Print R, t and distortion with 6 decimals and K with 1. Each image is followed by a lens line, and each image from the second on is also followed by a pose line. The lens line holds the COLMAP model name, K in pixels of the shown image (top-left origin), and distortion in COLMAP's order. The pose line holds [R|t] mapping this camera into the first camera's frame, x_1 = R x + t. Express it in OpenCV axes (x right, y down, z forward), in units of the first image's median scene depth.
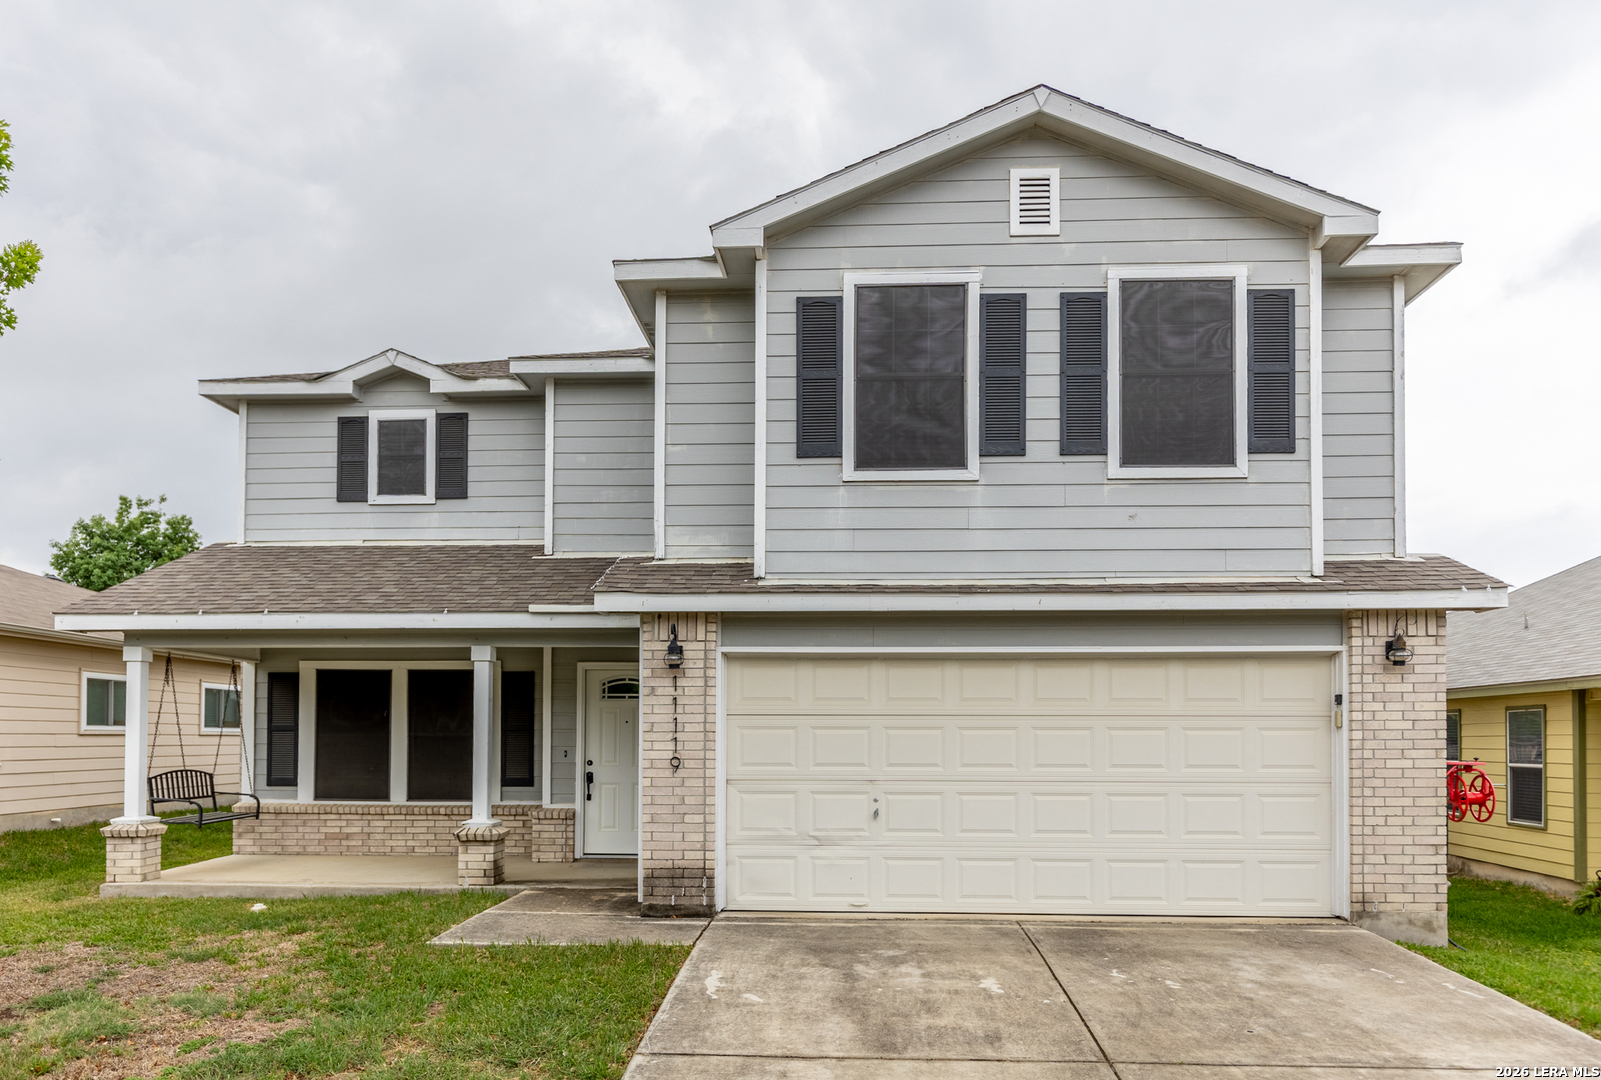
lens RADIAL K [[1126.6, 0, 812.6], [0, 1126.6, 719.8], [0, 0, 1]] dist [-0.000575, -0.004234]
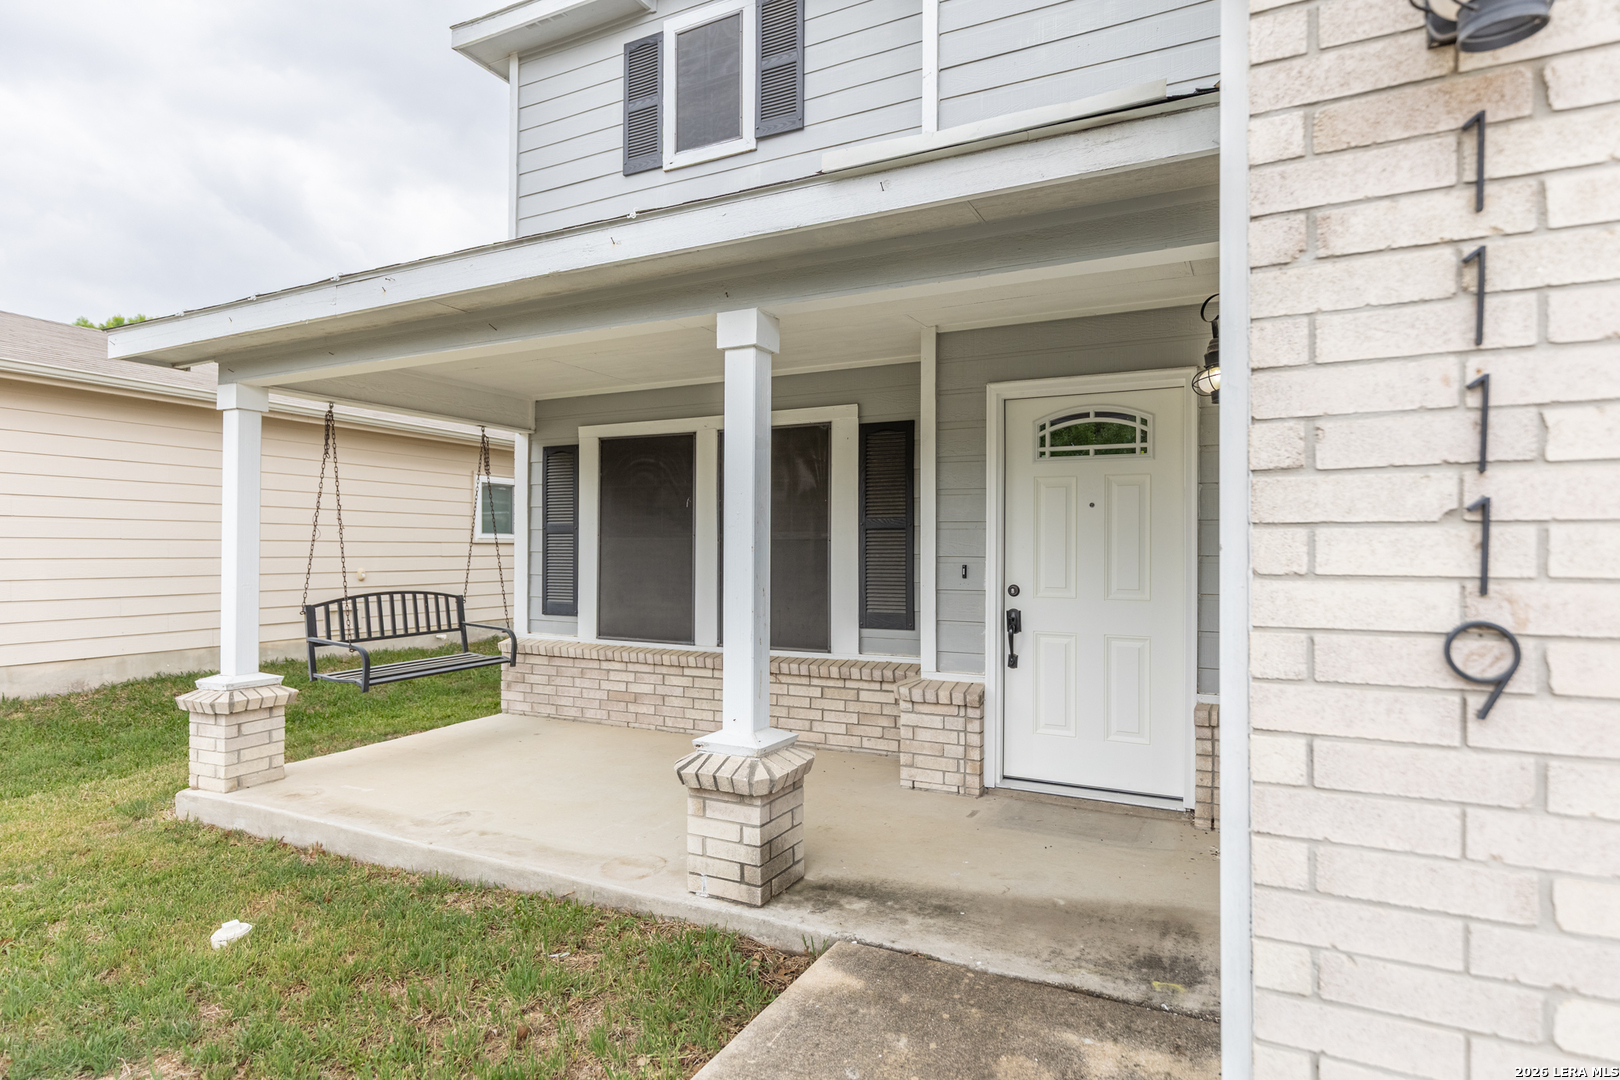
lens RADIAL K [[980.7, 0, 812.9], [0, 980.7, 542.9], [0, 0, 1]] dist [0.005709, 0.000111]
pose [[0.913800, -0.004382, -0.406141, -0.150188], [0.008183, 0.999937, 0.007623, 0.019809], [0.406082, -0.010289, 0.913779, 0.825592]]
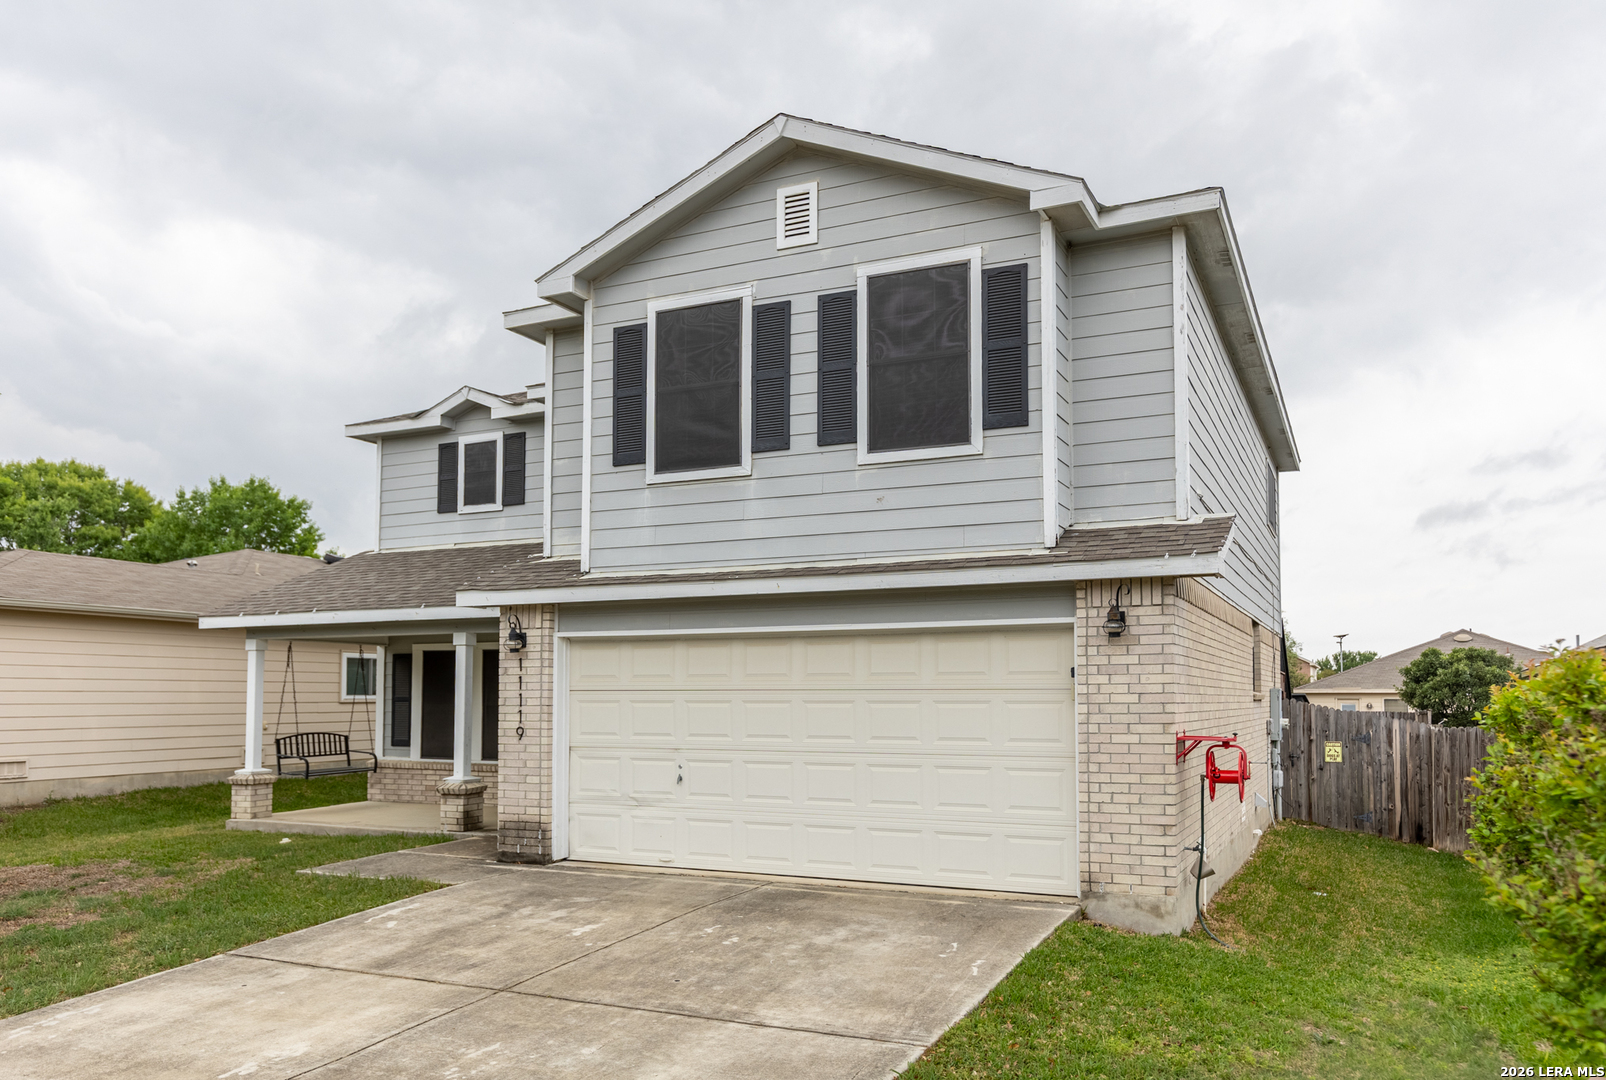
lens RADIAL K [[1130.1, 0, 754.8], [0, 1130.1, 644.1], [0, 0, 1]] dist [-0.000575, -0.004234]
pose [[0.930074, -0.021065, -0.366769, 0.537676], [0.009144, 0.999373, -0.034208, -0.010763], [0.367259, 0.028462, 0.929683, -0.013798]]
